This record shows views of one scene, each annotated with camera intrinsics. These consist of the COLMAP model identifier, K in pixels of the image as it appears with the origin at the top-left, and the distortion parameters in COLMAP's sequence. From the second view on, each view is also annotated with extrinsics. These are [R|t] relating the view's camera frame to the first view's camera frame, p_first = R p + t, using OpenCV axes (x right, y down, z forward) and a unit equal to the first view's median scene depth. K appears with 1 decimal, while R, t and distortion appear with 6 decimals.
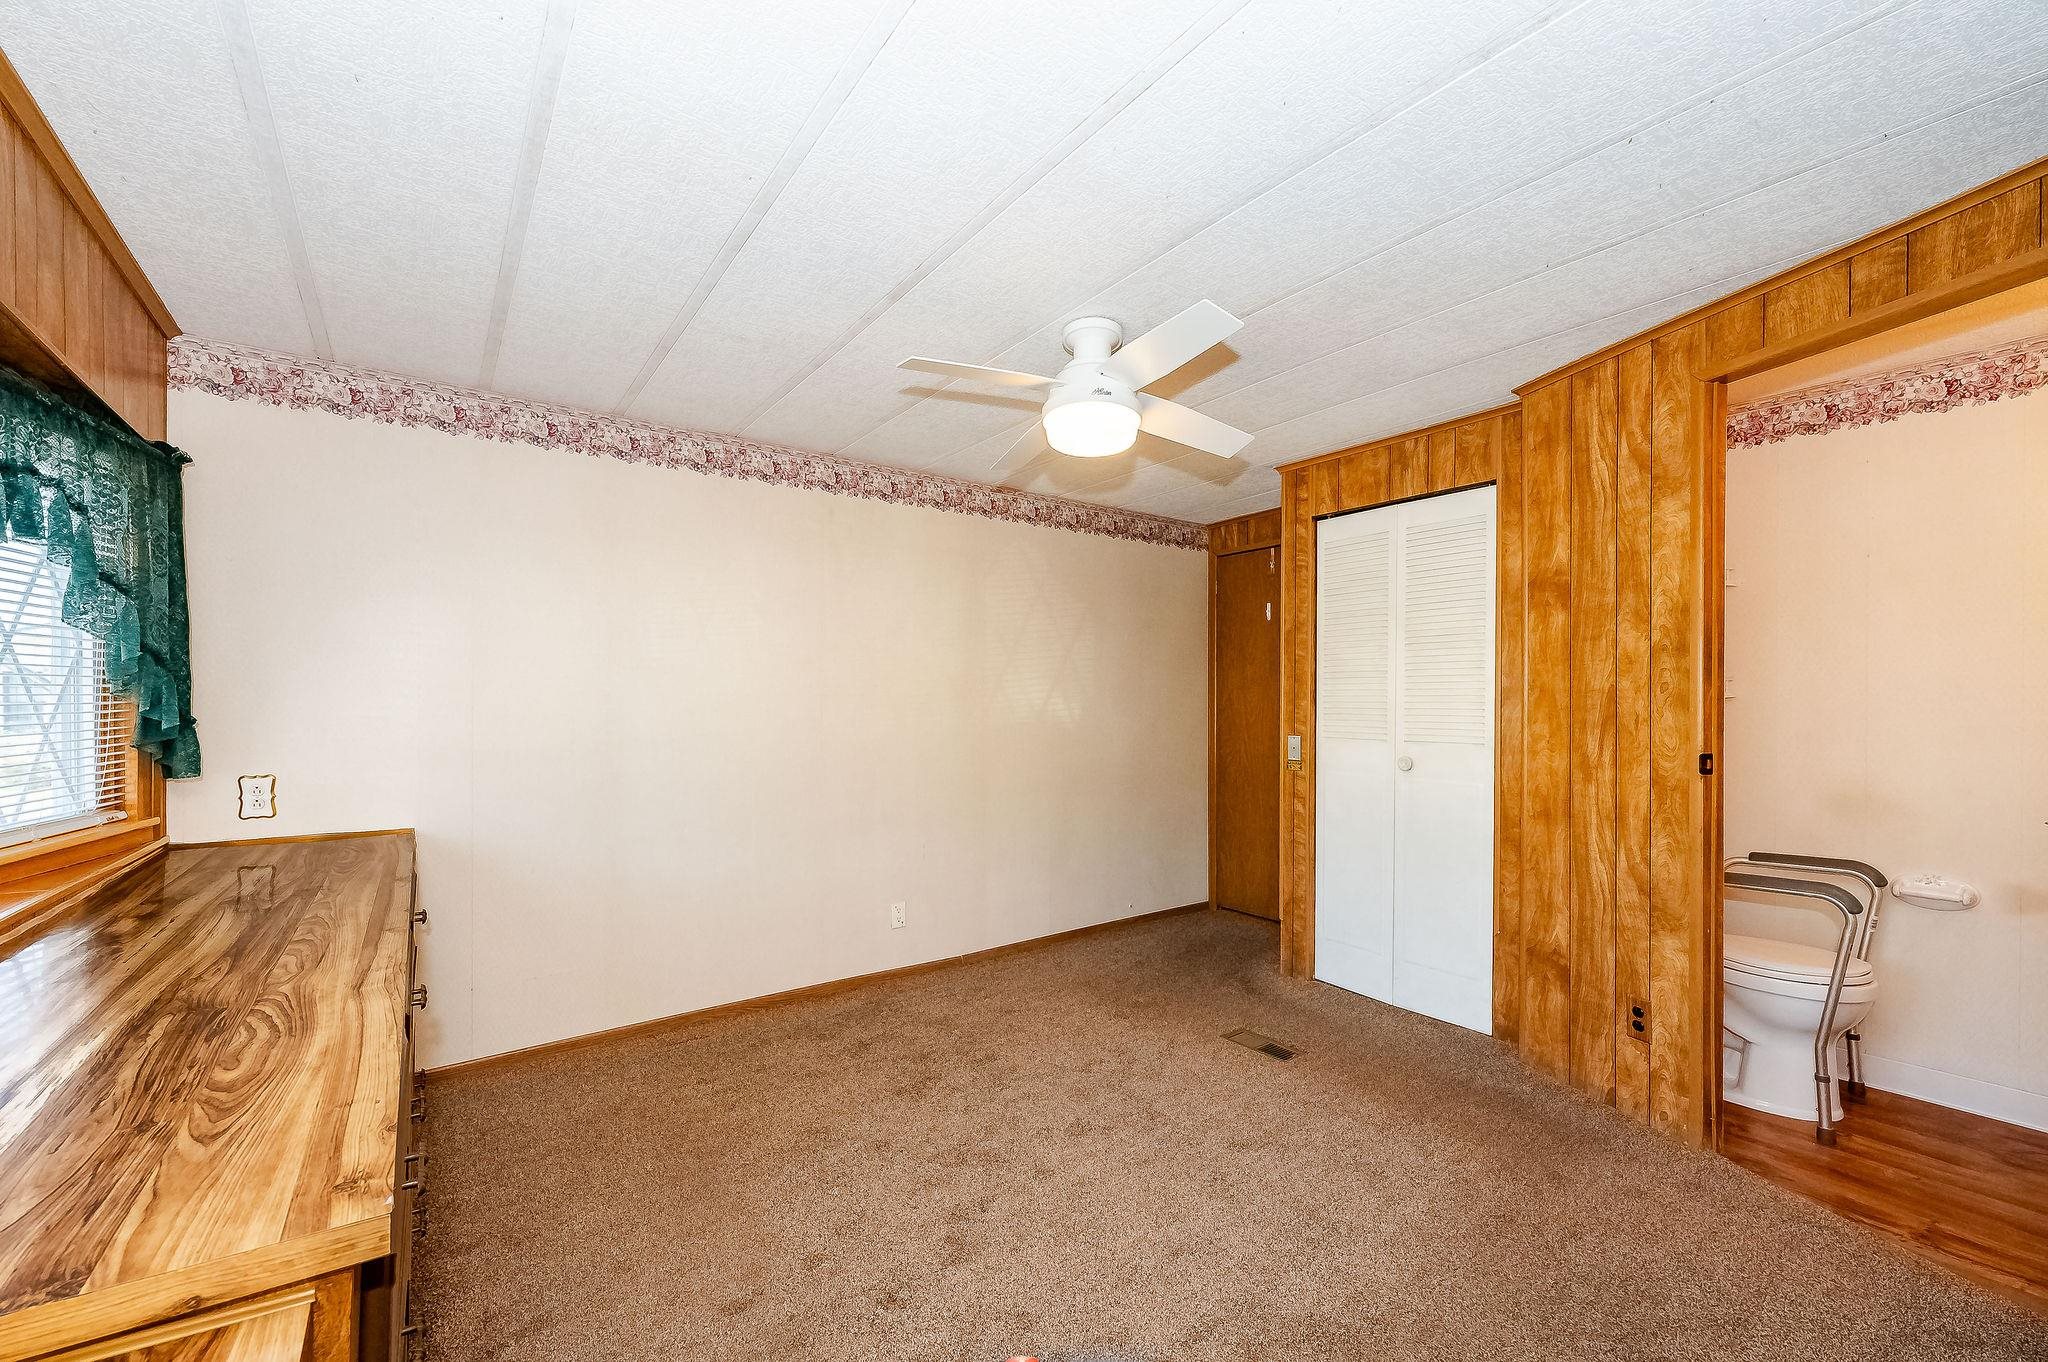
lens RADIAL K [[817.8, 0, 1021.0], [0, 817.8, 693.7], [0, 0, 1]] dist [0.000679, -0.000938]
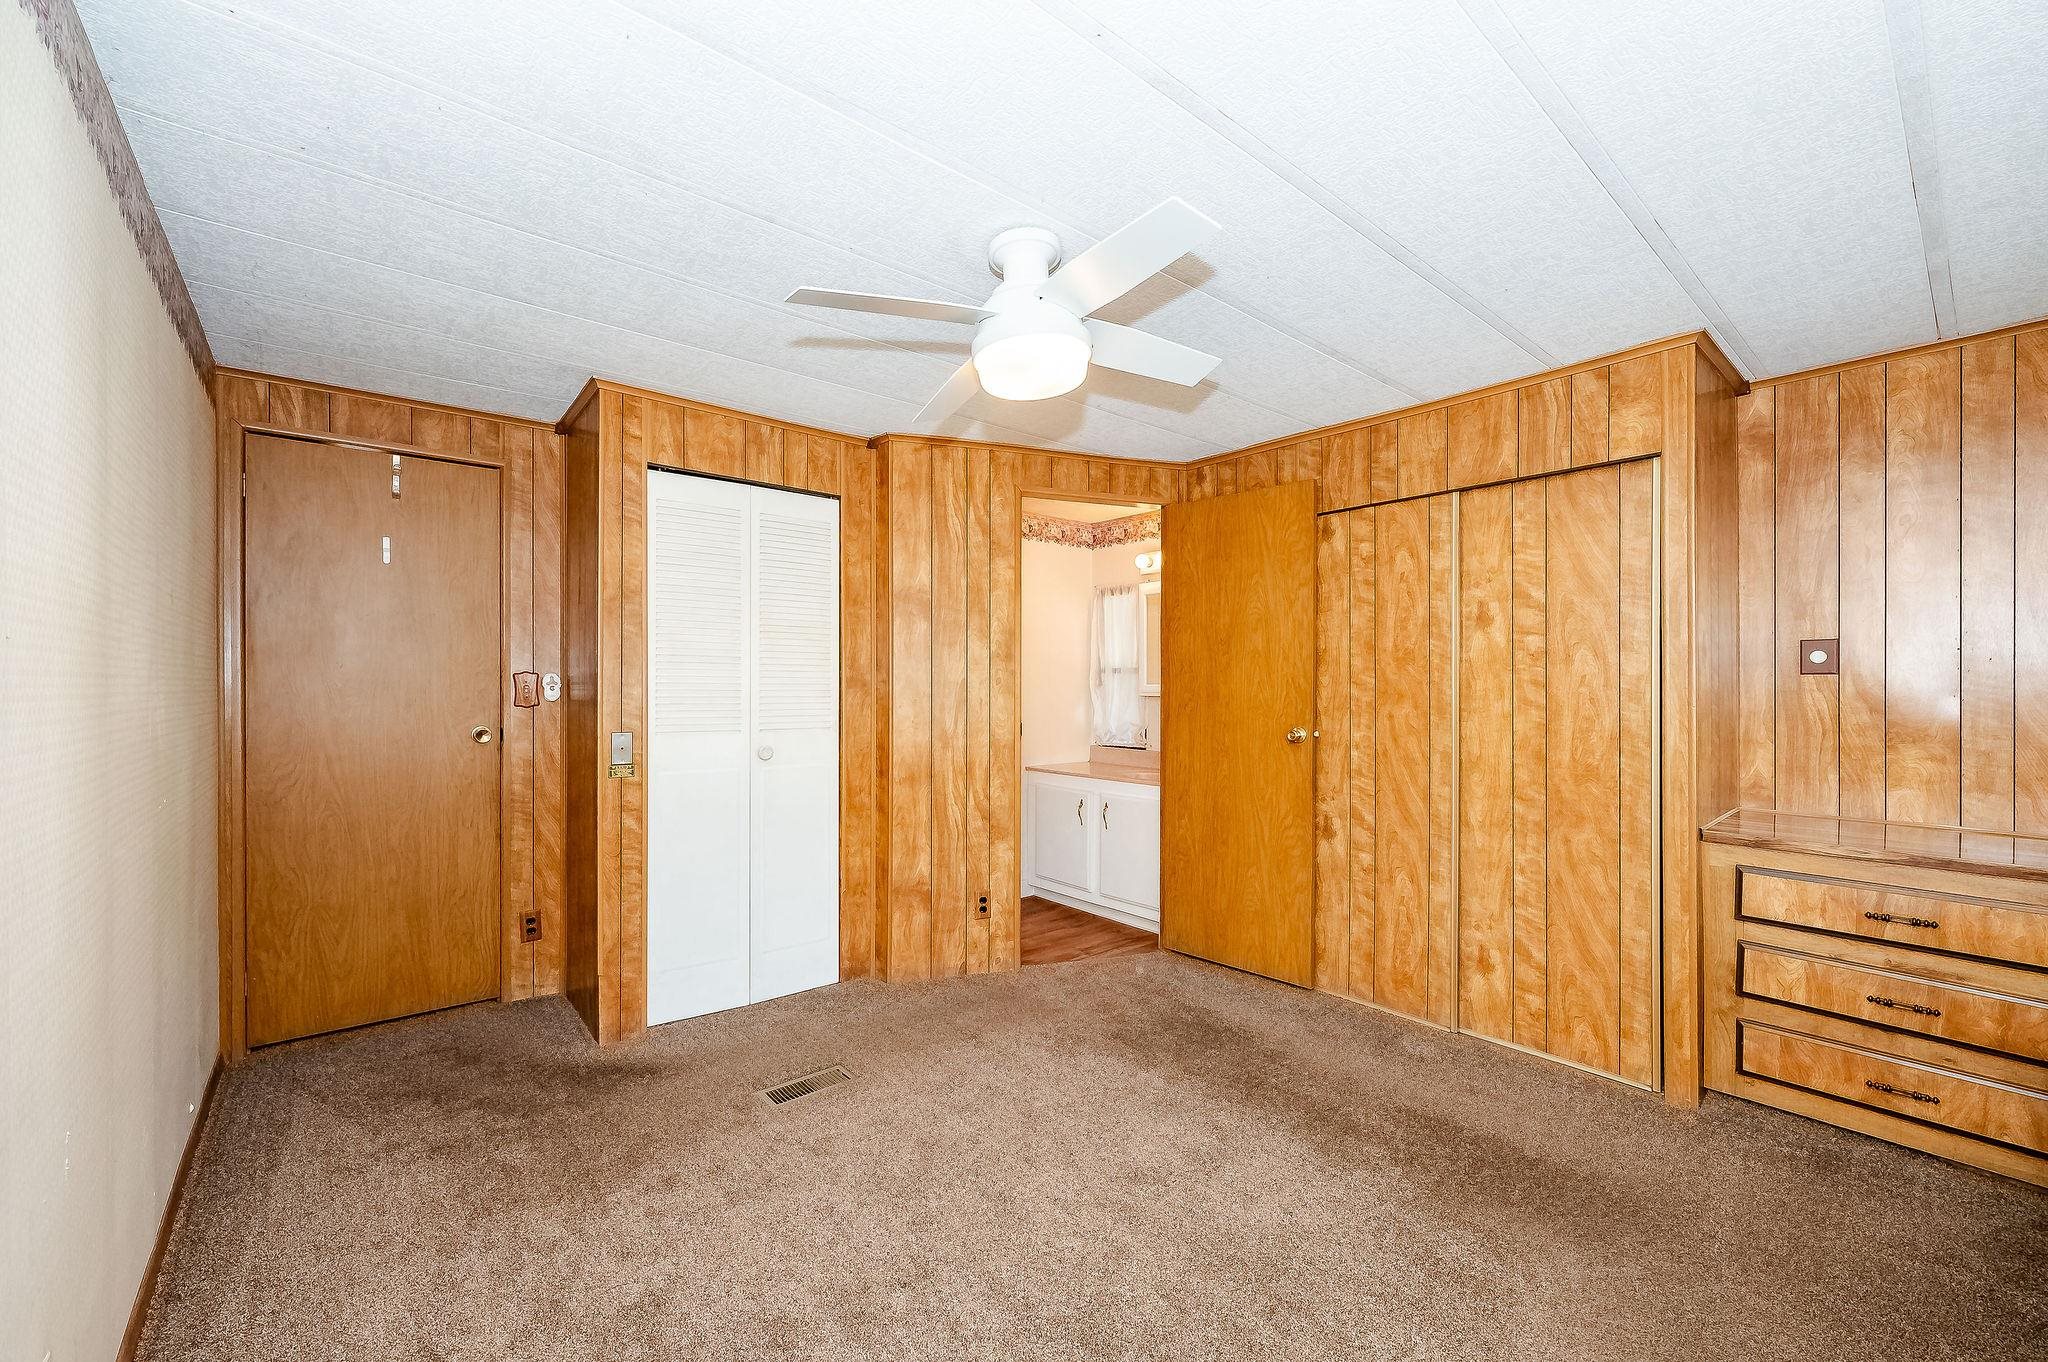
lens RADIAL K [[817.8, 0, 1012.7], [0, 817.8, 690.7], [0, 0, 1]] dist [0.000679, -0.000938]
pose [[-0.057945, -0.000001, 0.998320, -0.674441], [-0.012617, 0.999920, -0.000731, 0.009721], [-0.998240, -0.012638, -0.057941, 0.962230]]
